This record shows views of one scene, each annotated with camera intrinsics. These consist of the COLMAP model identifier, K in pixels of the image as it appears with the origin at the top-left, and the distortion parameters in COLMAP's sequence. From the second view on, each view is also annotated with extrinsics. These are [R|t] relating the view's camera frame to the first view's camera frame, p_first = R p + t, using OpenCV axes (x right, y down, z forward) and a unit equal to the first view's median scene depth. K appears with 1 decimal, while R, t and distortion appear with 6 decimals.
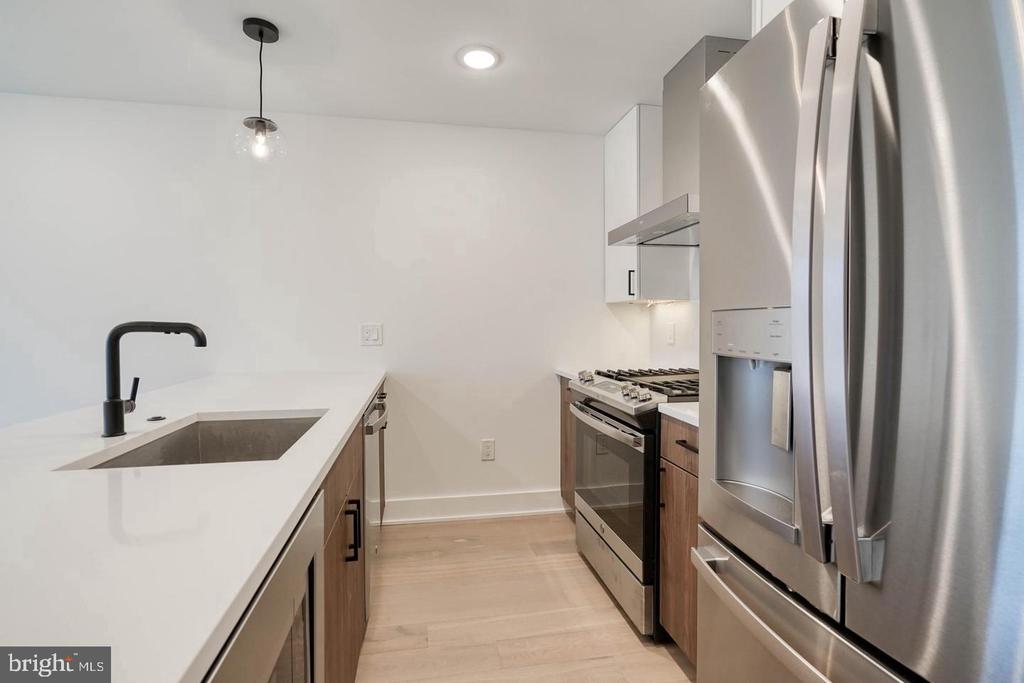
lens RADIAL K [[473.5, 0, 518.9], [0, 473.5, 330.1], [0, 0, 1]] dist [-0.013179, 0.008269]
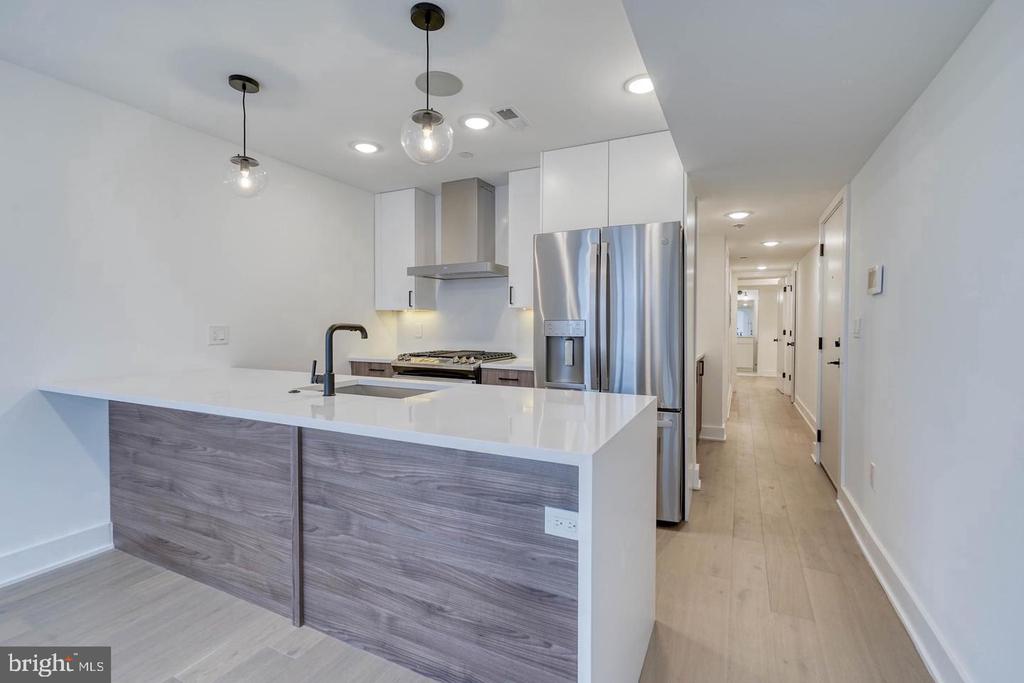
lens RADIAL K [[473.5, 0, 506.0], [0, 473.5, 336.5], [0, 0, 1]] dist [-0.013179, 0.008269]
pose [[0.594616, -0.020923, 0.803737, -1.411648], [0.010552, 0.999778, 0.018220, 0.002289], [-0.803941, -0.002353, 0.594705, -0.329604]]
